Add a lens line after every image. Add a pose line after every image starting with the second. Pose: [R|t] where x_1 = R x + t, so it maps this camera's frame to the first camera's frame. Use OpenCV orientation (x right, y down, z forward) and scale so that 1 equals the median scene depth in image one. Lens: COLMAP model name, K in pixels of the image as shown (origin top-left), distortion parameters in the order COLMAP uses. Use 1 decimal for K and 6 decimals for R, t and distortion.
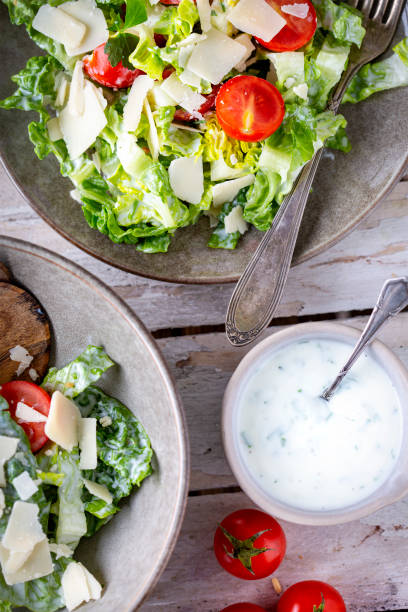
lens RADIAL K [[2034.6, 0, 204.0], [0, 2034.6, 306.0], [0, 0, 1]] dist [-0.163316, -0.210408]
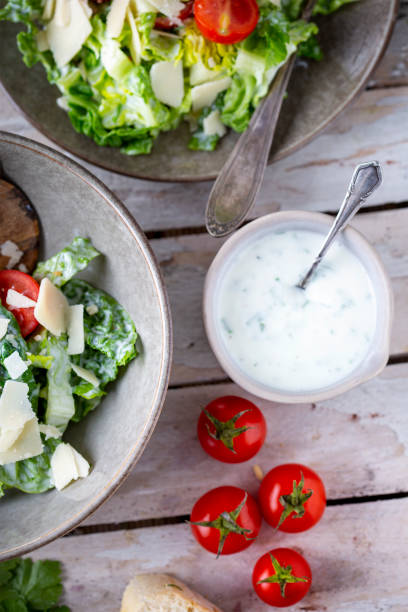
lens RADIAL K [[2034.6, 0, 204.0], [0, 2034.6, 306.0], [0, 0, 1]] dist [-0.163316, -0.210408]
pose [[0.999928, -0.011213, 0.004158, 0.004824], [0.011468, 0.997654, -0.067497, 0.126178], [-0.003391, 0.067540, 0.997711, -0.045116]]
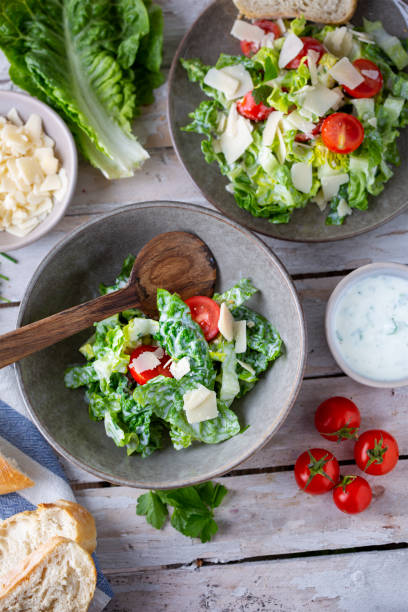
lens RADIAL K [[2034.6, 0, 204.0], [0, 2034.6, 306.0], [0, 0, 1]] dist [-0.163316, -0.210408]
pose [[0.999668, 0.013420, 0.021981, -0.119891], [-0.010764, 0.993098, -0.116795, 0.228233], [-0.023397, 0.116519, 0.992913, -0.576249]]
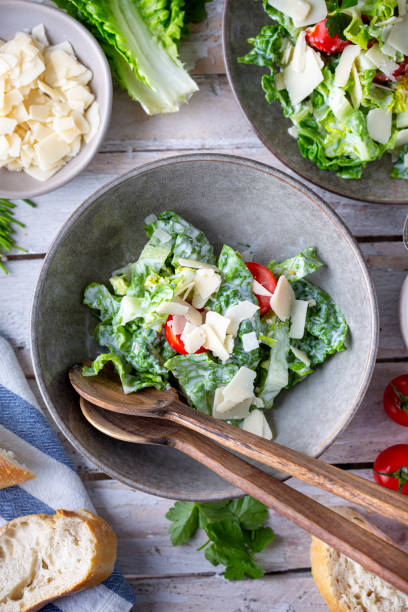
lens RADIAL K [[2034.6, 0, 204.0], [0, 2034.6, 306.0], [0, 0, 1]] dist [-0.163316, -0.210408]
pose [[0.997983, 0.055281, 0.031200, -0.160269], [-0.056116, 0.998072, 0.026528, 0.027713], [-0.029673, -0.028225, 0.999161, -0.335324]]
